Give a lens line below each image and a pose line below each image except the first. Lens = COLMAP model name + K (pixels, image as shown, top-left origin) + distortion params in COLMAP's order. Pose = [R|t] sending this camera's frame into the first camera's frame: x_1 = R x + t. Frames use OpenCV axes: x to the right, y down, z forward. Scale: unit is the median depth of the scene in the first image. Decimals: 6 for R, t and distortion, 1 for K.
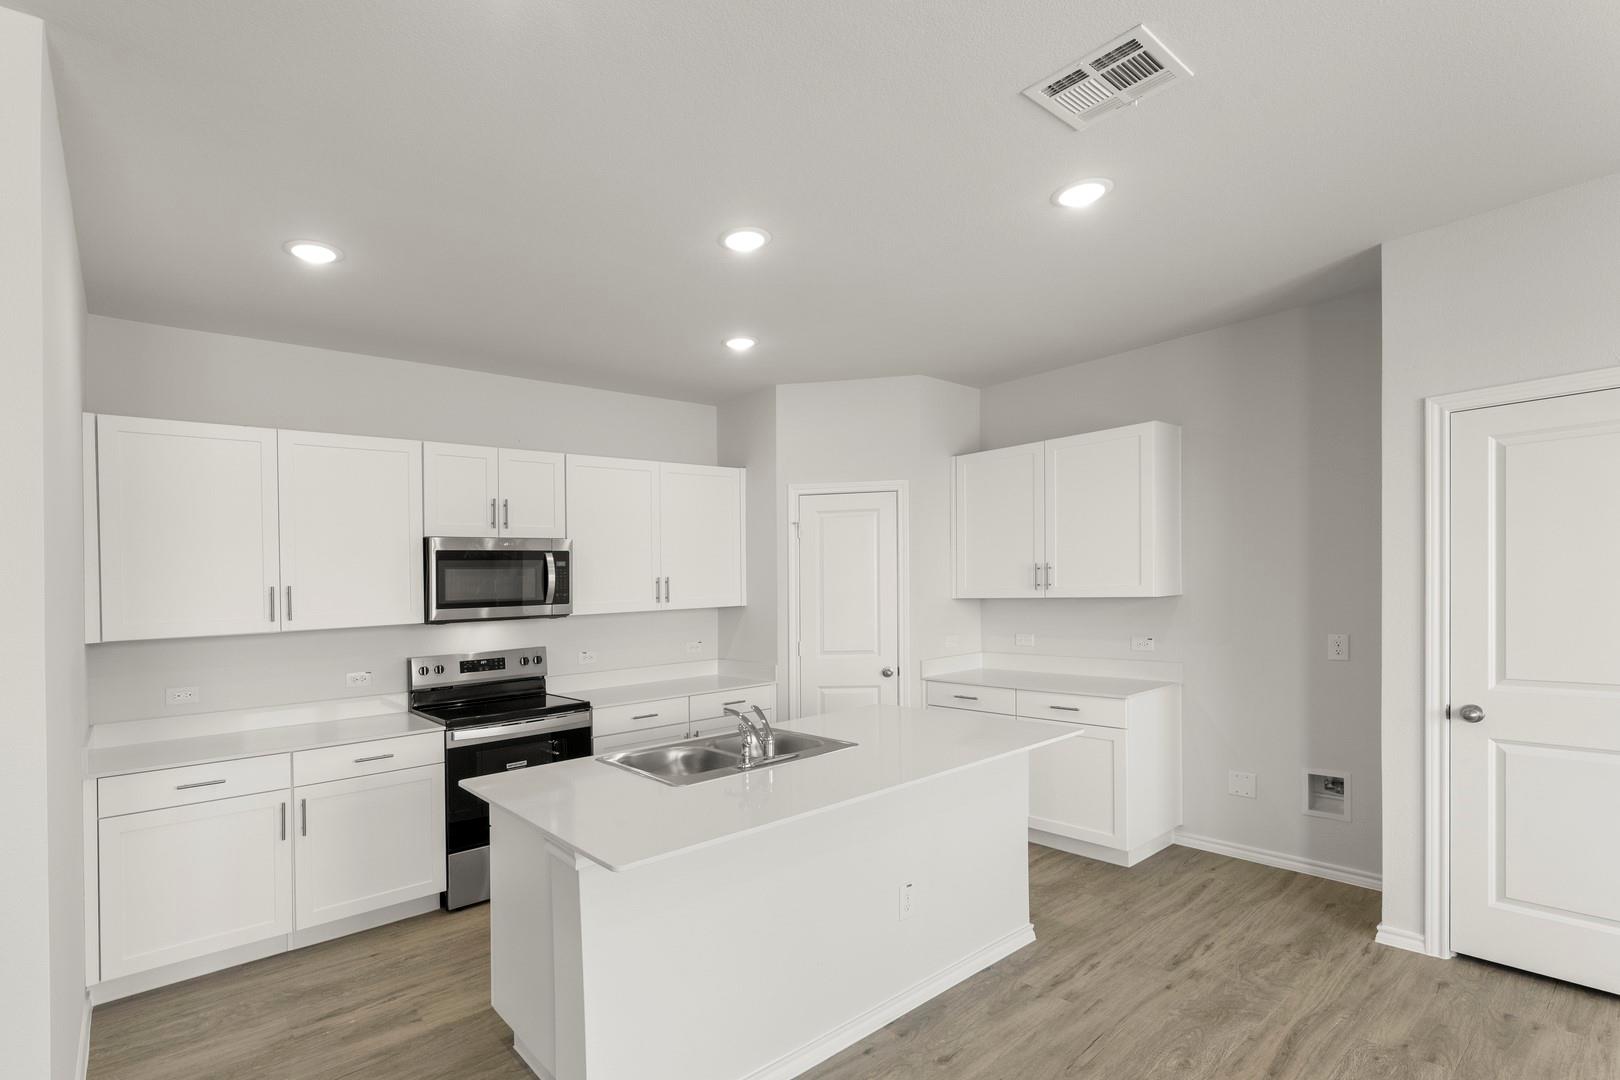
lens RADIAL K [[771.5, 0, 766.8], [0, 771.5, 592.1], [0, 0, 1]] dist [-0.002463, 0.001494]
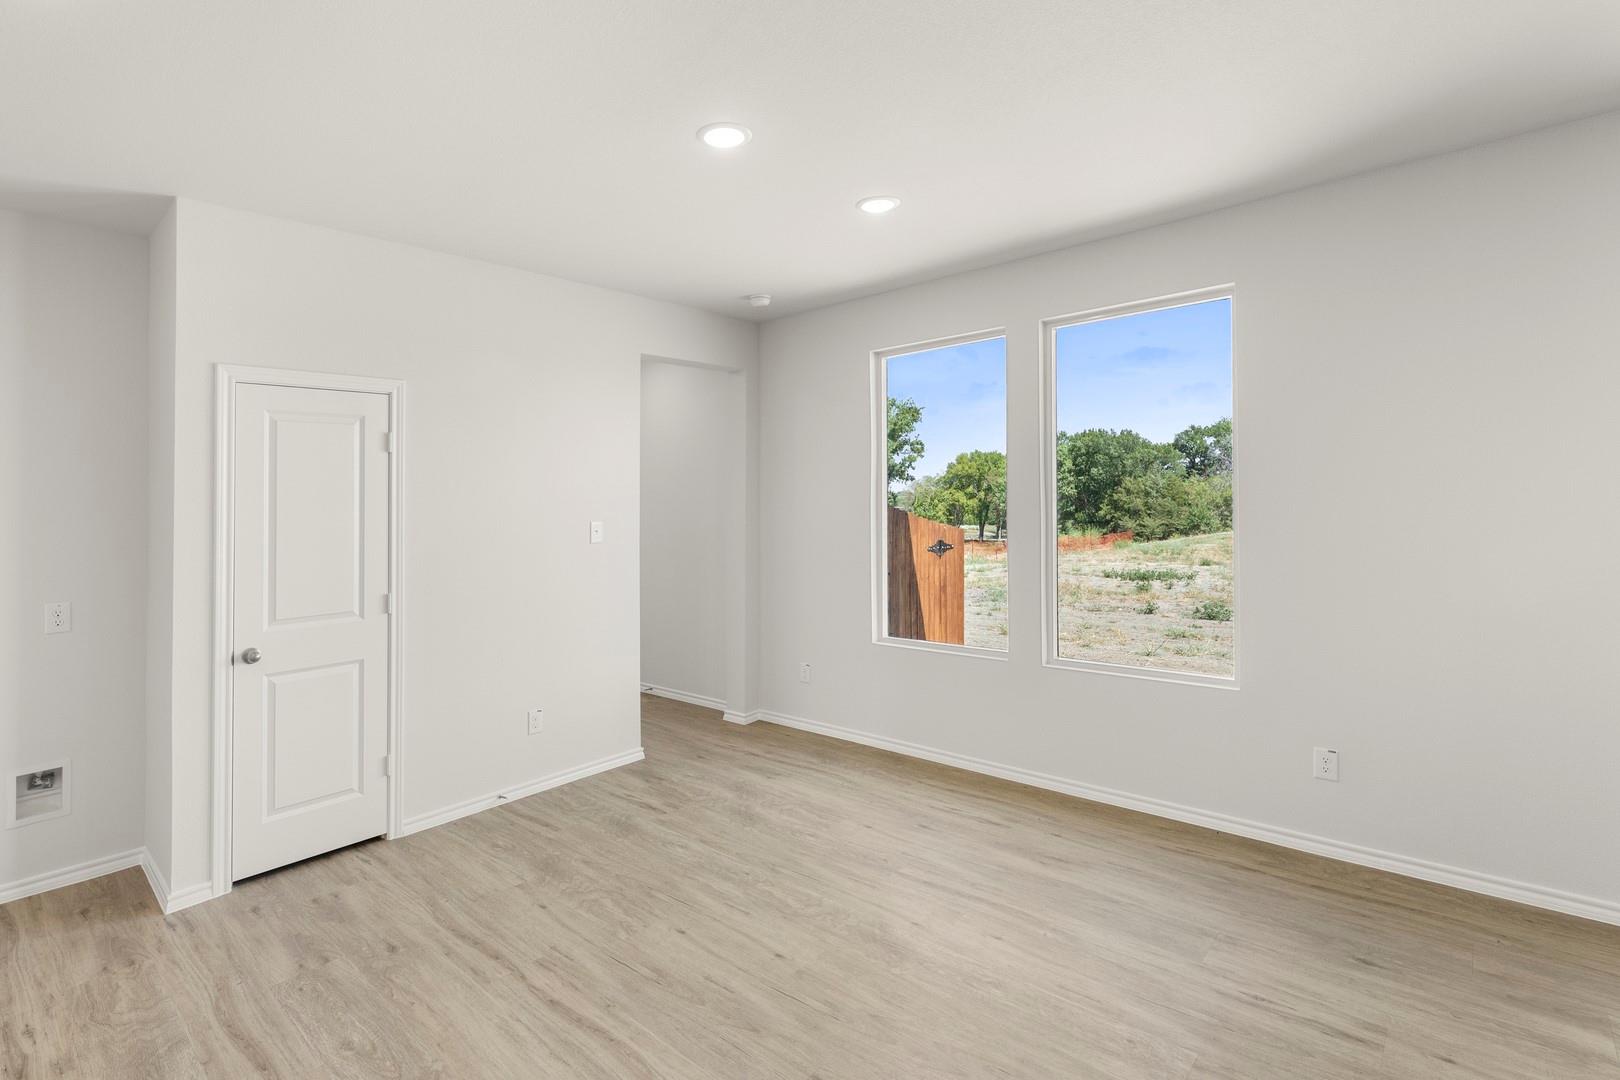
lens RADIAL K [[707.8, 0, 791.9], [0, 707.8, 518.2], [0, 0, 1]] dist [-0.001081, -0.002099]
pose [[-0.108067, 0.017185, 0.993995, -0.143362], [0.044350, 0.998938, -0.012449, 0.005170], [-0.993154, 0.042738, -0.108715, 0.246048]]
